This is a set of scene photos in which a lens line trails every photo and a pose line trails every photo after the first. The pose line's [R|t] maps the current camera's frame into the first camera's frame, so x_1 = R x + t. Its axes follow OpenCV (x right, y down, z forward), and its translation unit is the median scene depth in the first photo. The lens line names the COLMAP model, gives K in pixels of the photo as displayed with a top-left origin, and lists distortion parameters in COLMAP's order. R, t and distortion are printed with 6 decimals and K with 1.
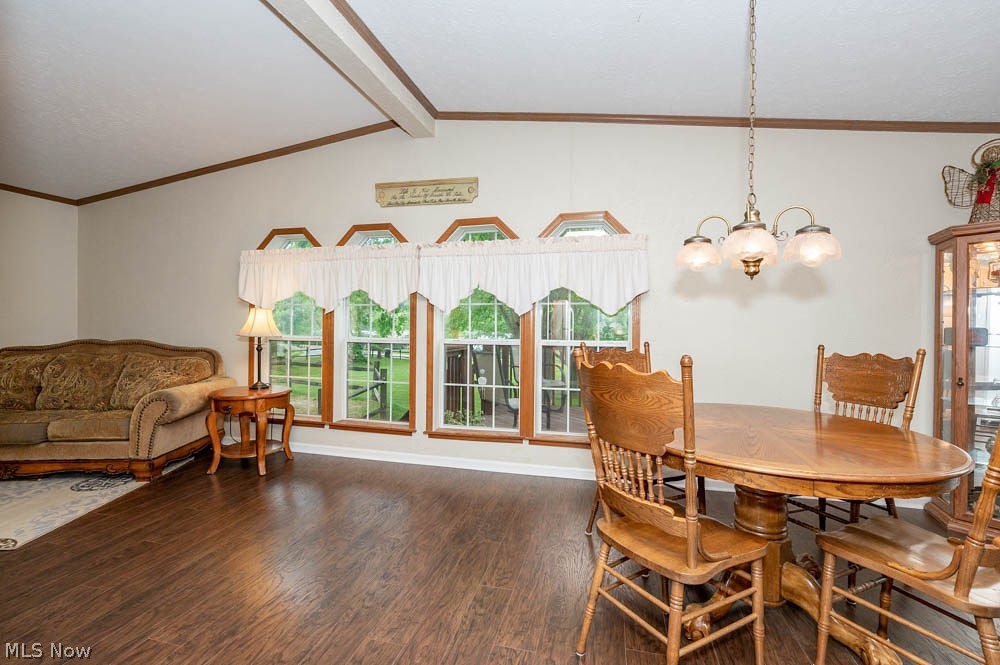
lens RADIAL K [[441.0, 0, 495.7], [0, 441.0, 329.9], [0, 0, 1]] dist [-0.010281, 0.000503]
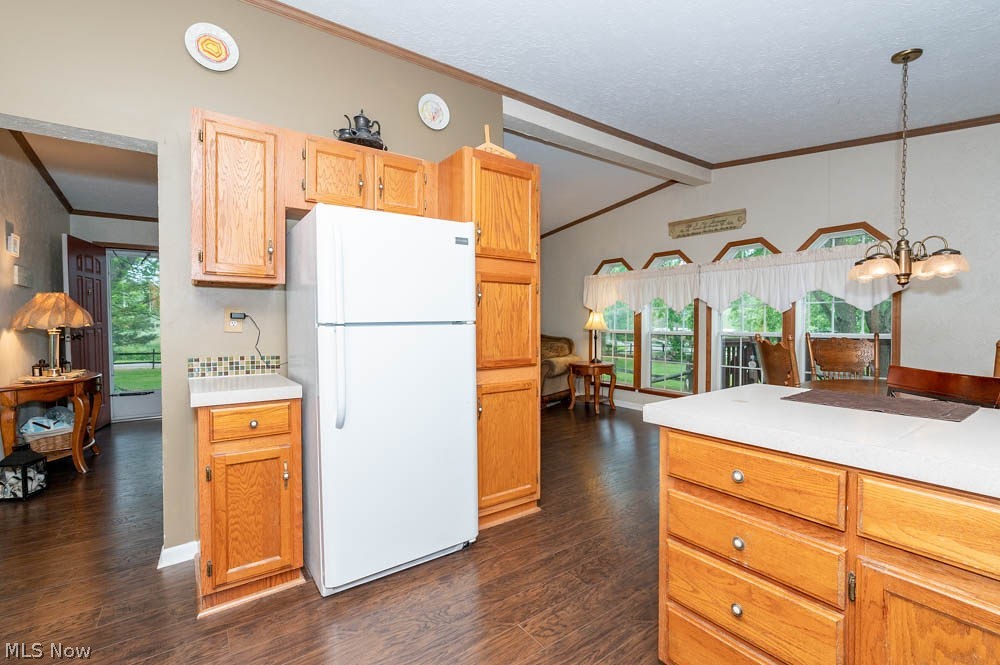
lens RADIAL K [[441.0, 0, 499.2], [0, 441.0, 329.9], [0, 0, 1]] dist [-0.010281, 0.000503]
pose [[0.764750, -0.000822, -0.644327, 0.232358], [0.005096, 0.999976, 0.004773, 0.005172], [0.644307, -0.006934, 0.764735, -0.460363]]
